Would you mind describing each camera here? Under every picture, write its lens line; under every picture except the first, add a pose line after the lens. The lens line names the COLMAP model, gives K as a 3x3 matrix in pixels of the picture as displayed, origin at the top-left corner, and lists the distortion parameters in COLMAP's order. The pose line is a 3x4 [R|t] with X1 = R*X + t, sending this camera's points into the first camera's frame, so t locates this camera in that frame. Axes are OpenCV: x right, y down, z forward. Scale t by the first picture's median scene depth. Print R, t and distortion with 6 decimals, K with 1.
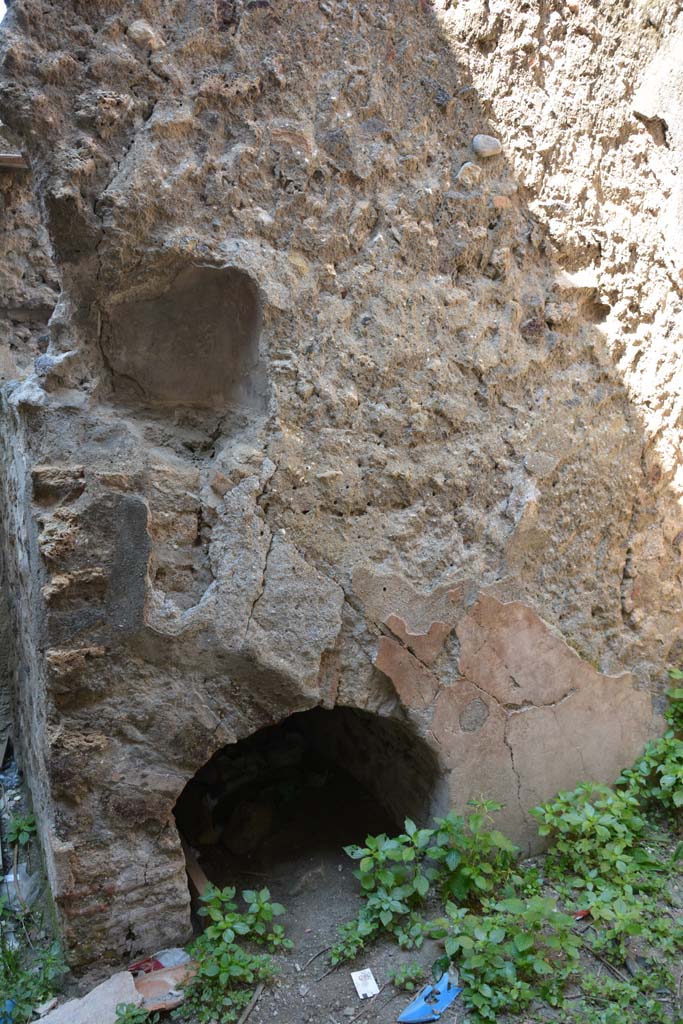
lens RADIAL K [[844.3, 0, 341.2], [0, 844.3, 517.3], [0, 0, 1]] dist [-0.135394, 0.063049]
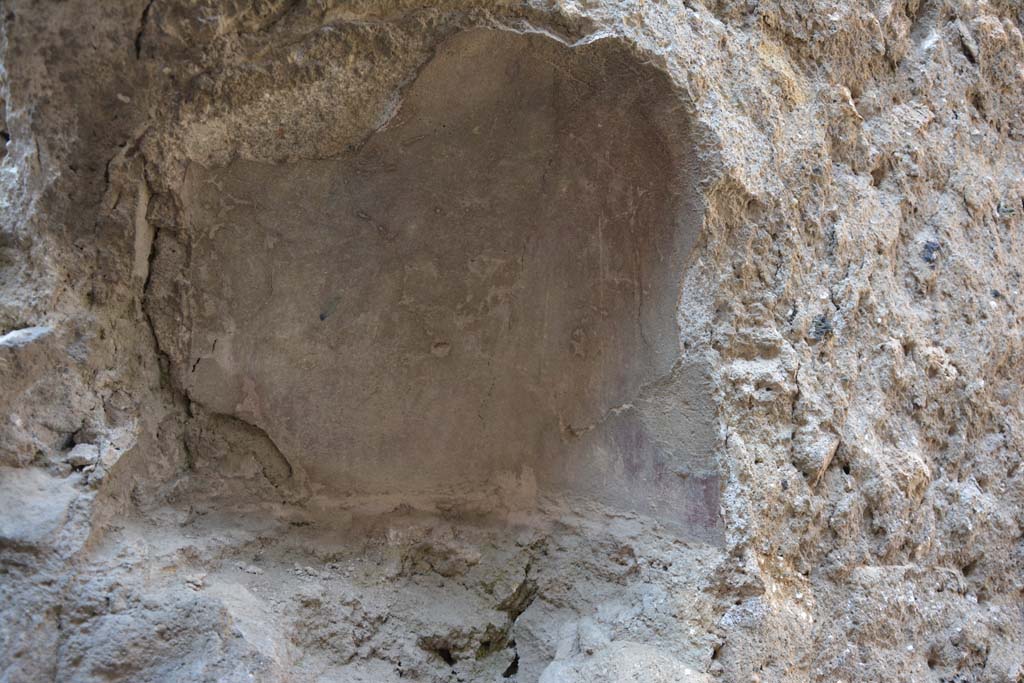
lens RADIAL K [[844.3, 0, 514.1], [0, 844.3, 339.3], [0, 0, 1]] dist [-0.135394, 0.063049]
pose [[0.997765, -0.017562, 0.064464, -0.175146], [0.033572, 0.965972, -0.256457, -0.116733], [-0.057767, 0.258048, 0.964403, 0.696126]]
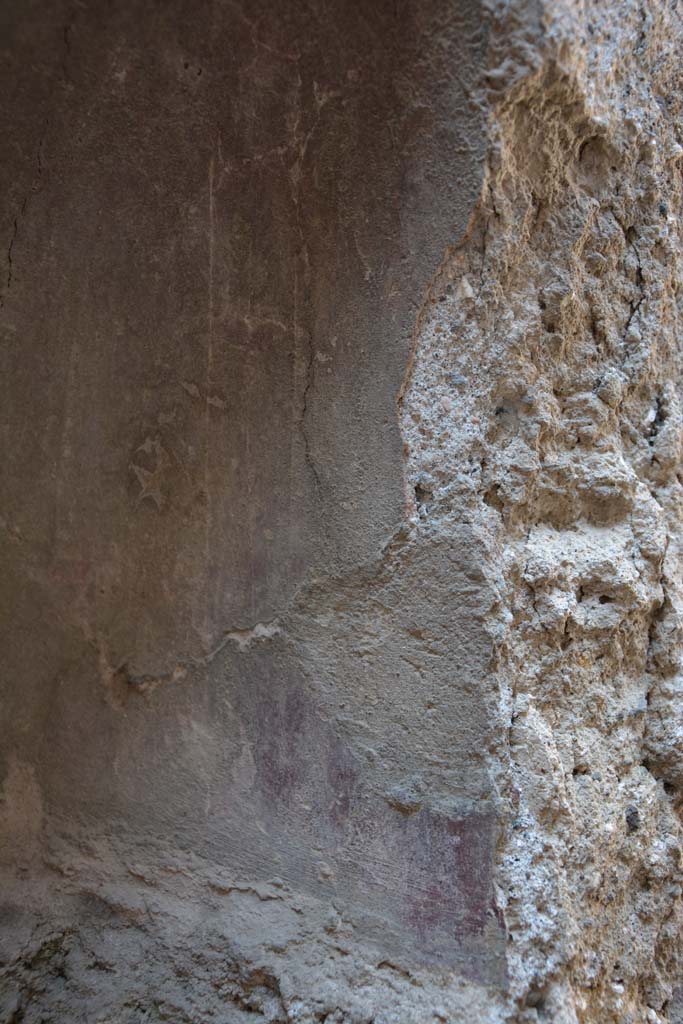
lens RADIAL K [[1248.4, 0, 347.0], [0, 1248.4, 515.7], [0, 0, 1]] dist [0.011445, 0.000000]
pose [[0.951068, -0.016015, 0.308566, -0.160621], [0.065261, 0.986538, -0.149944, -0.159906], [-0.302011, 0.162745, 0.939310, 0.816114]]
